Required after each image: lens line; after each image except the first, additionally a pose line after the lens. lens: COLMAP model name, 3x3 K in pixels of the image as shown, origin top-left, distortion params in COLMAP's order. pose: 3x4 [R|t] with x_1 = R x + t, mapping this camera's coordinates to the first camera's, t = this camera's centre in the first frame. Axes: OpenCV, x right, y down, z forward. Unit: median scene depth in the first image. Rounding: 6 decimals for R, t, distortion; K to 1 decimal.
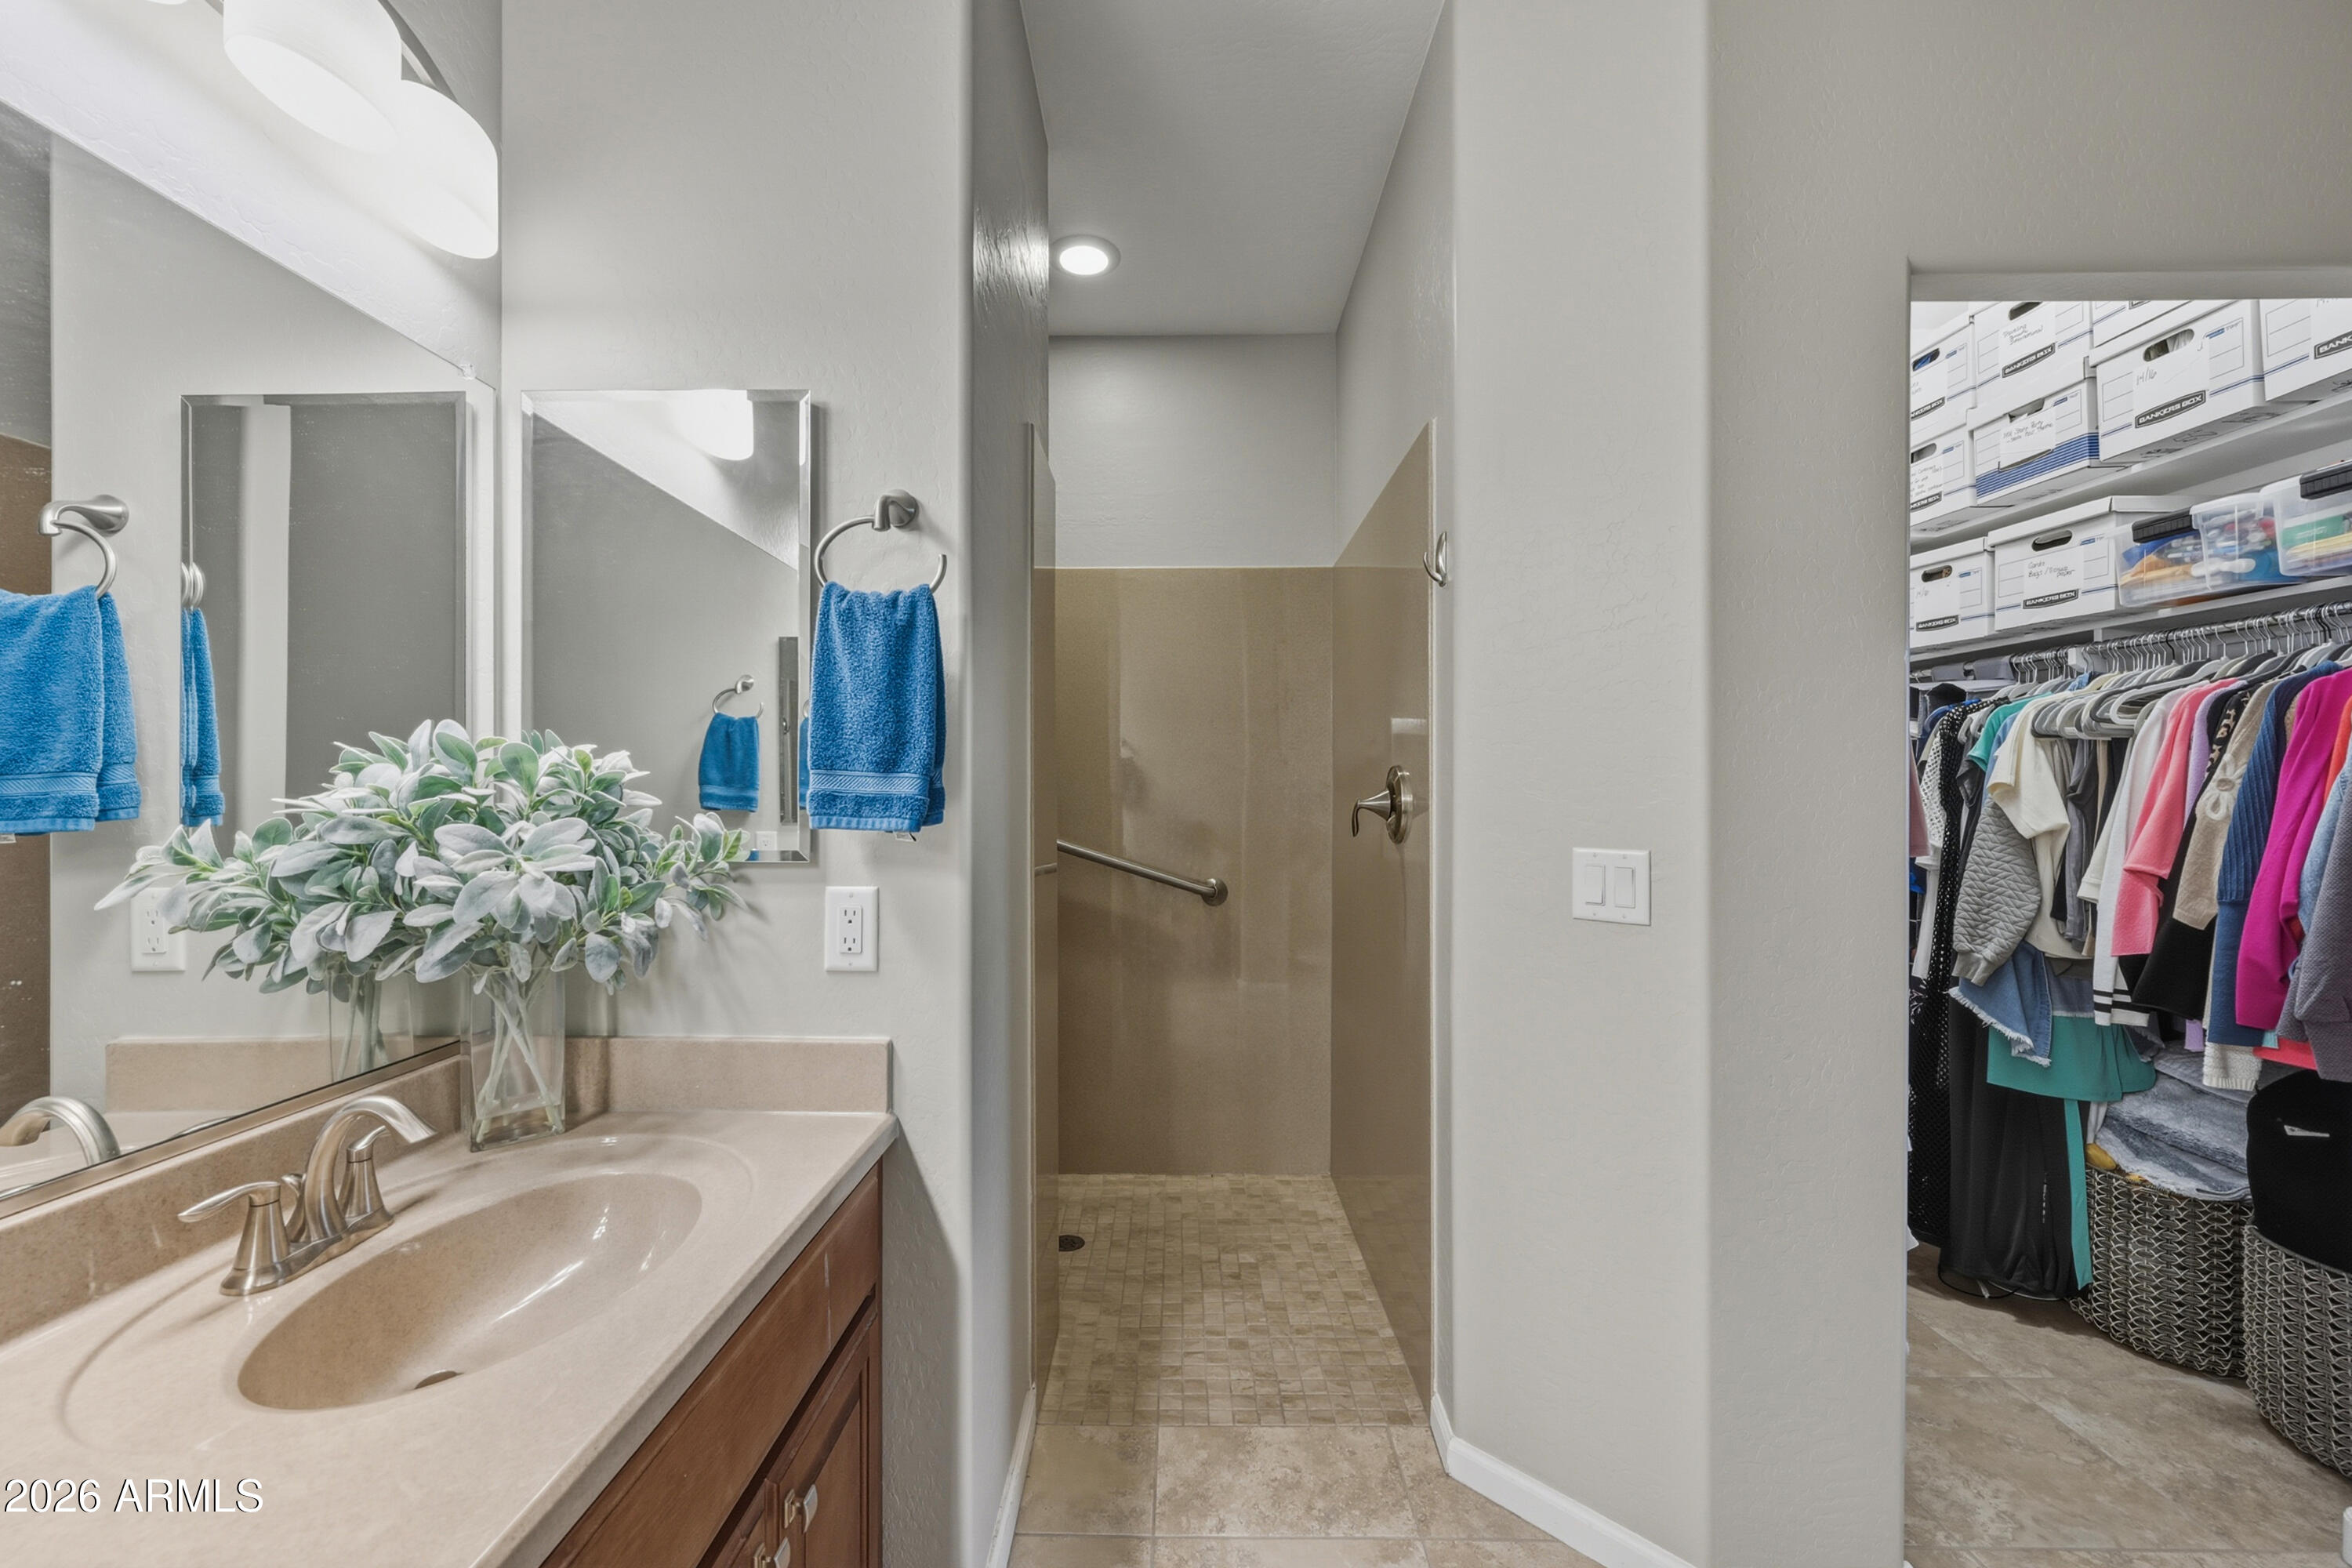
lens RADIAL K [[925.4, 0, 1173.4], [0, 925.4, 794.5], [0, 0, 1]] dist [-0.003258, 0.000954]
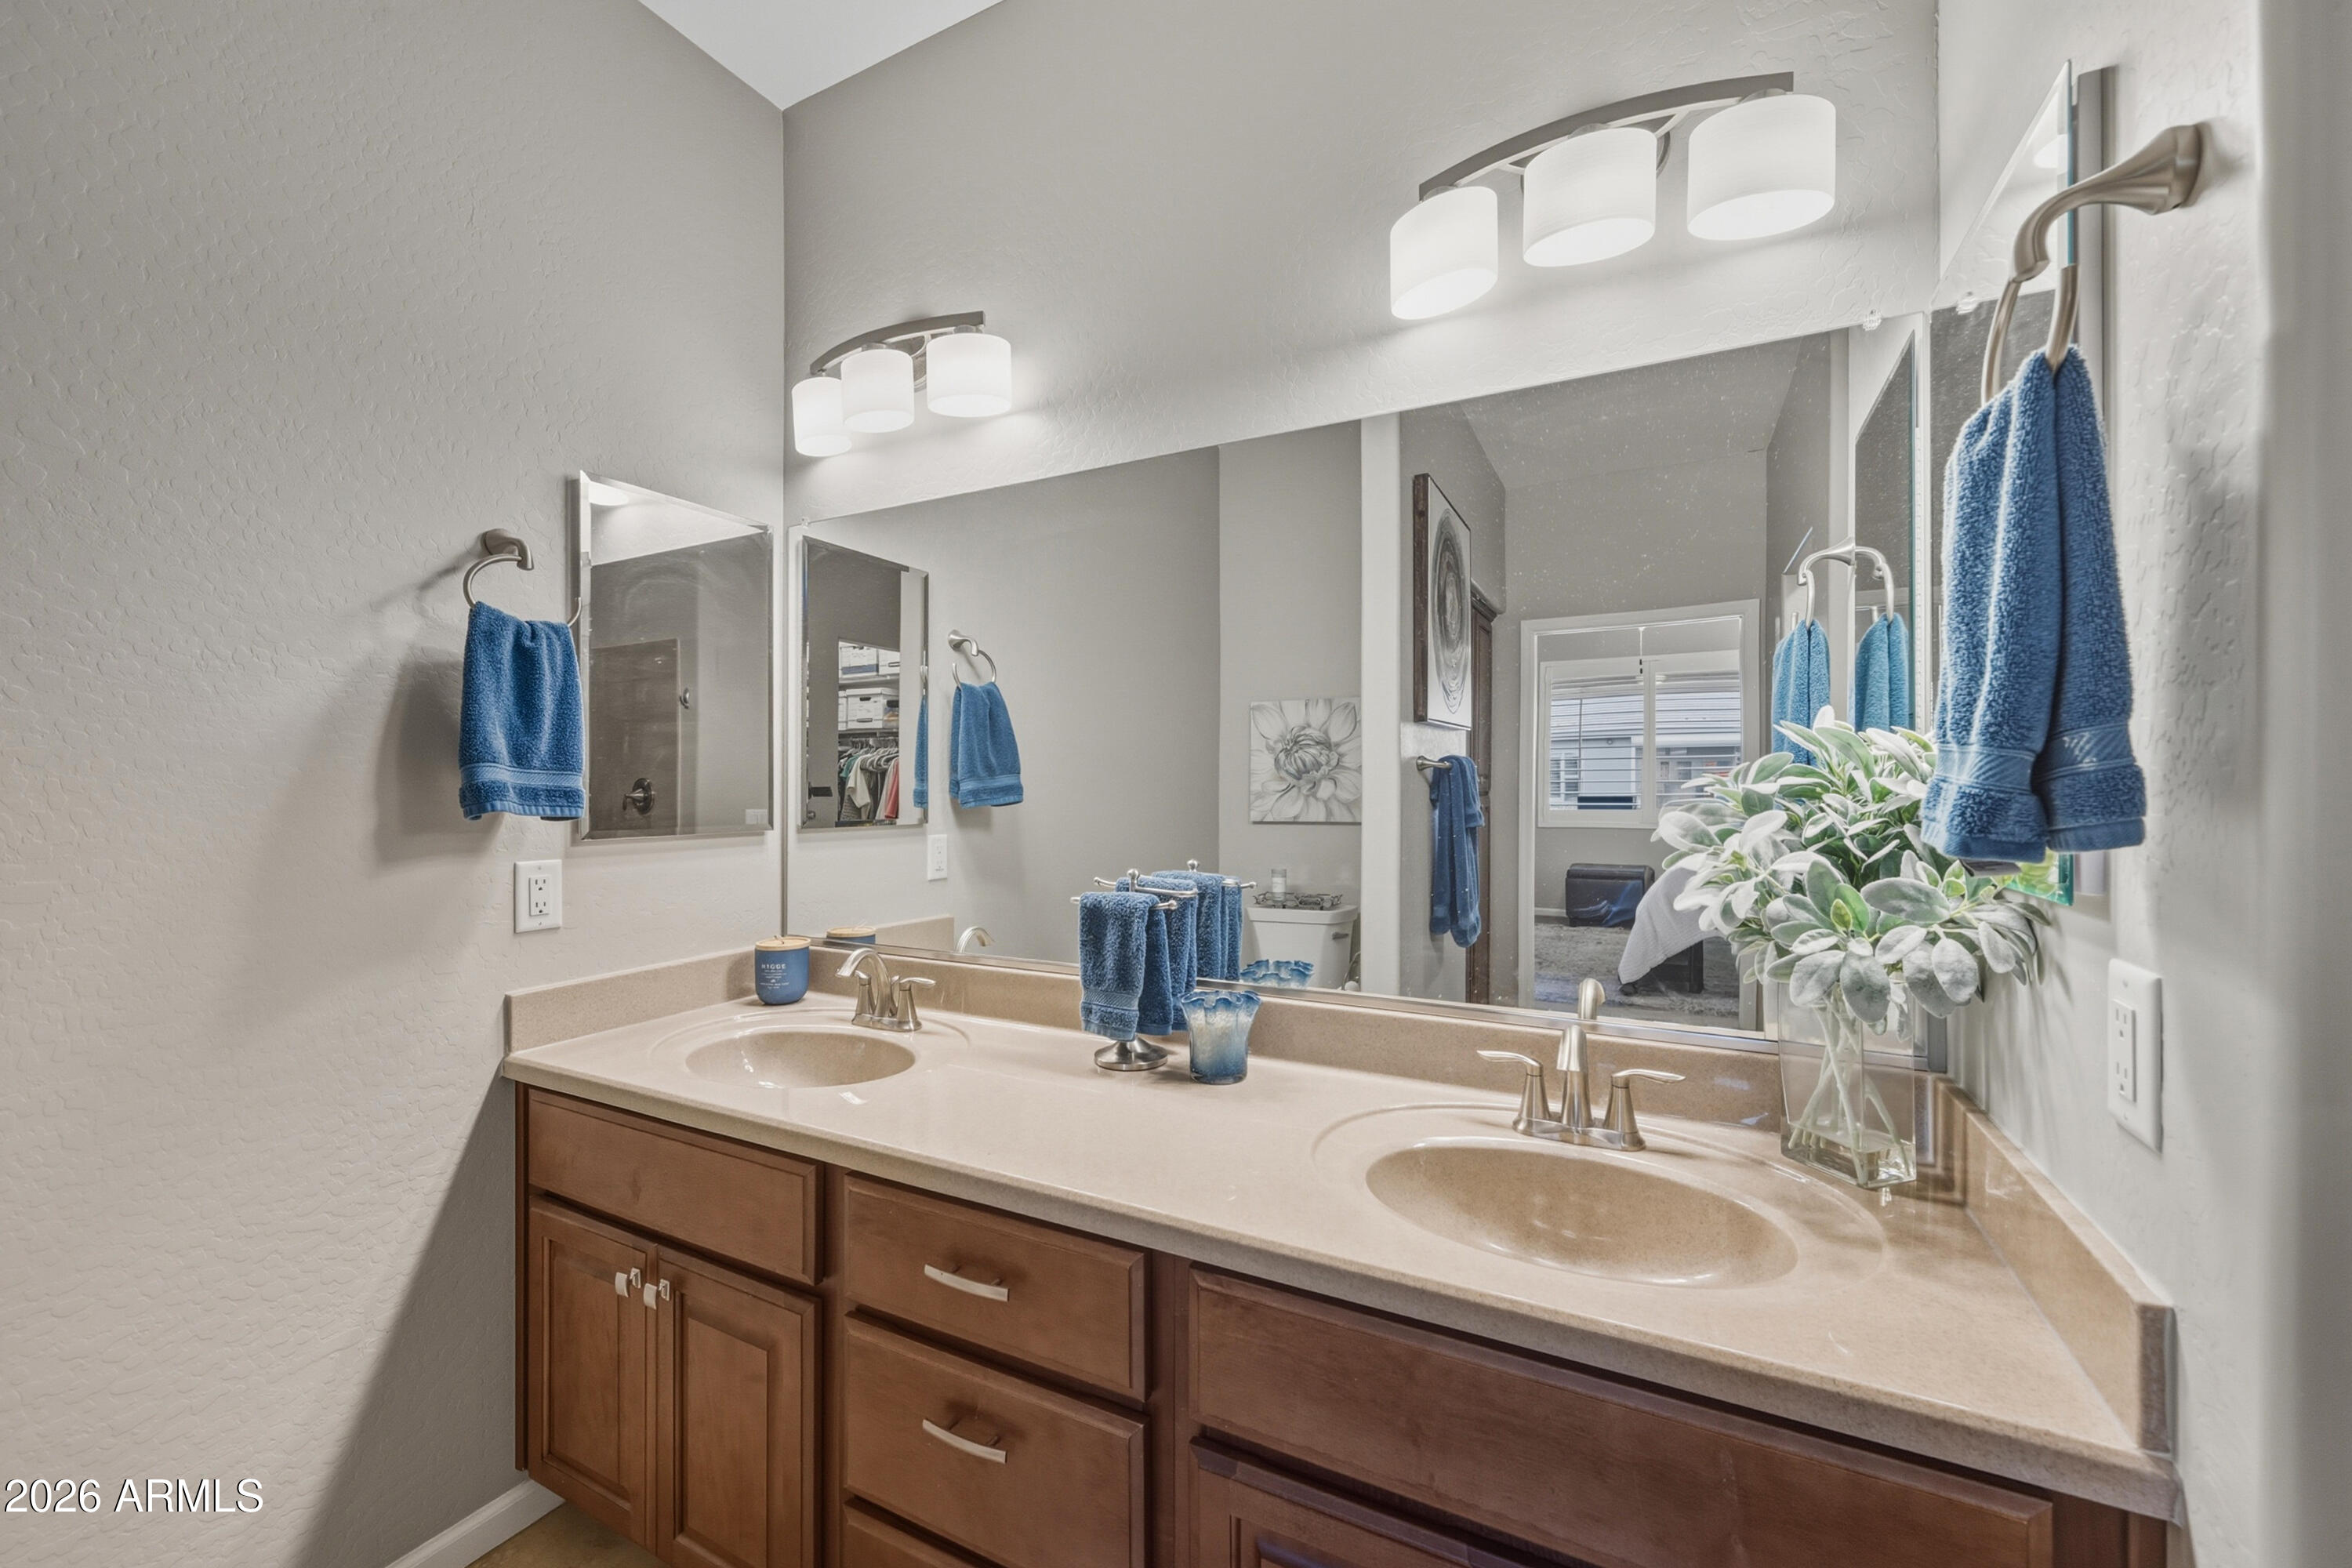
lens RADIAL K [[925.4, 0, 1175.7], [0, 925.4, 786.8], [0, 0, 1]] dist [-0.003258, 0.000954]
pose [[-0.472219, -0.000100, -0.881481, 0.391764], [0.006472, 0.999973, -0.003581, -0.000443], [0.881458, -0.007396, -0.472205, 0.879745]]
